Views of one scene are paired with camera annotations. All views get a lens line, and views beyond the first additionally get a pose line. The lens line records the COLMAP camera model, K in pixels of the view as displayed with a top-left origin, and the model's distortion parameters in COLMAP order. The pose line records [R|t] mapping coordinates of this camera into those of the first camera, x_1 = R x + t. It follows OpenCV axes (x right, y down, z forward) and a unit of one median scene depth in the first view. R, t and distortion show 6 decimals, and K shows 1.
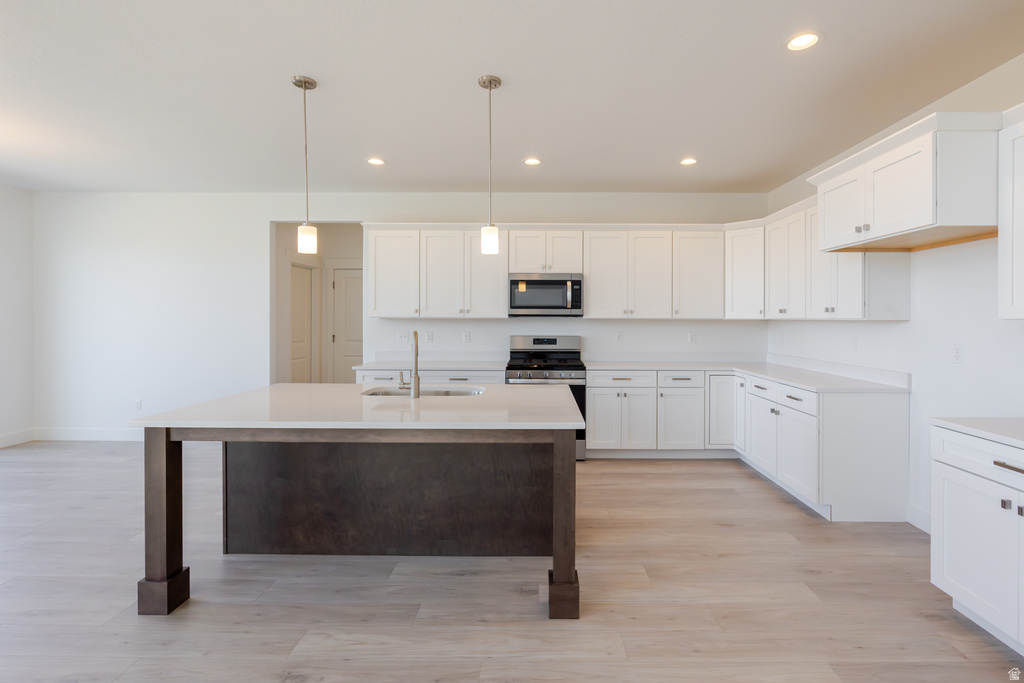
lens RADIAL K [[477.0, 0, 540.9], [0, 477.0, 322.2], [0, 0, 1]] dist [-0.004235, 0.001466]
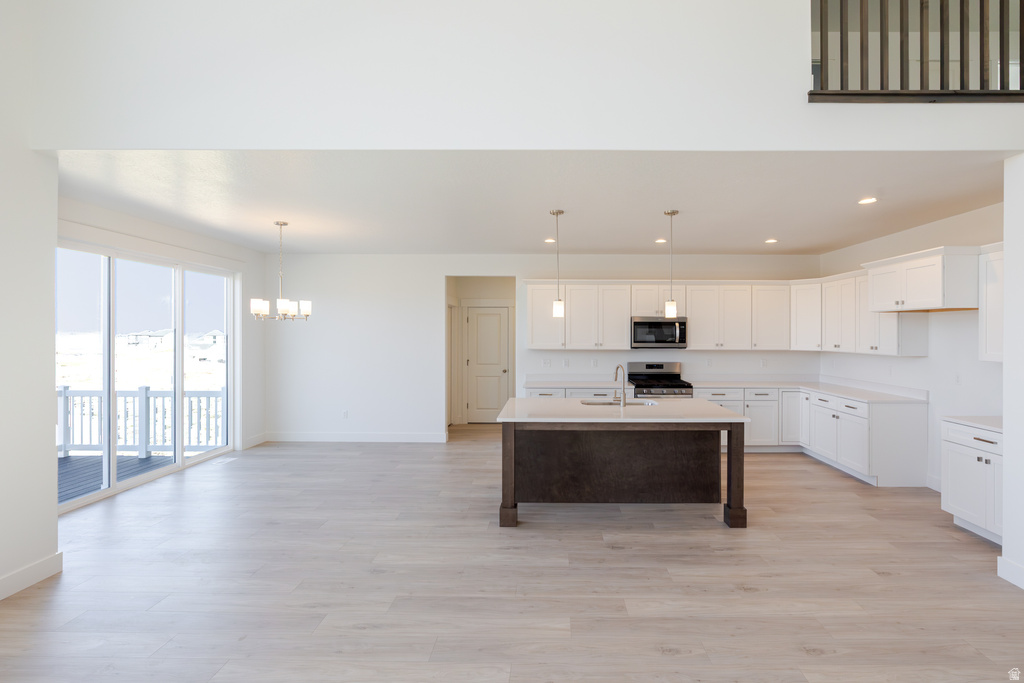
lens RADIAL K [[477.0, 0, 553.9], [0, 477.0, 340.1], [0, 0, 1]] dist [-0.004235, 0.001466]
pose [[0.999992, -0.000977, 0.003825, -0.506688], [0.000958, 0.999987, 0.004985, -0.074554], [-0.003830, -0.004981, 0.999980, -0.614913]]
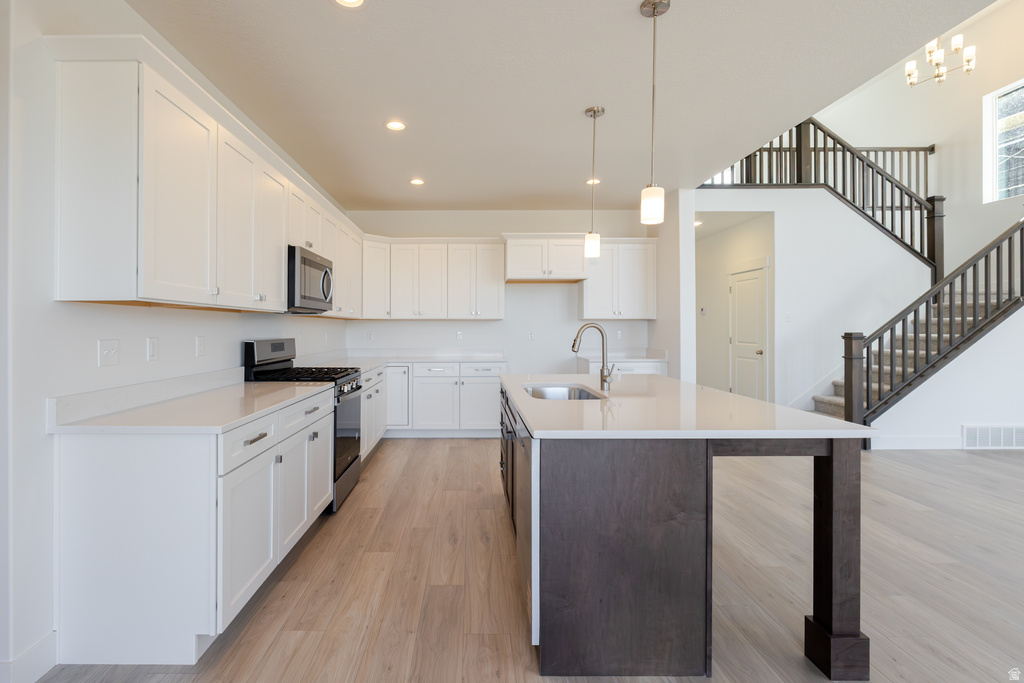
lens RADIAL K [[477.0, 0, 476.5], [0, 477.0, 329.2], [0, 0, 1]] dist [-0.004235, 0.001466]
pose [[0.001496, -0.006305, 0.999979, -1.263789], [0.010440, 0.999926, 0.006289, 0.023279], [-0.999944, 0.010431, 0.001562, 1.269668]]
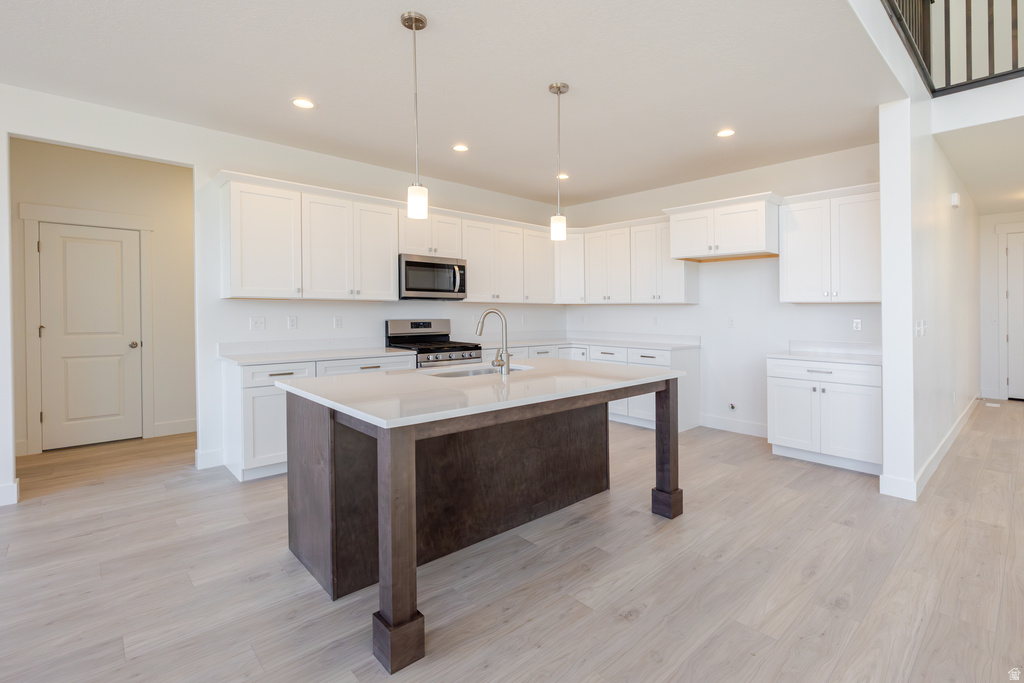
lens RADIAL K [[477.0, 0, 514.2], [0, 477.0, 319.6], [0, 0, 1]] dist [-0.004235, 0.001466]
pose [[0.736017, -0.012872, 0.676840, -0.943324], [0.004419, 0.999889, 0.014210, 0.028179], [-0.676948, -0.007468, 0.735993, 0.243362]]
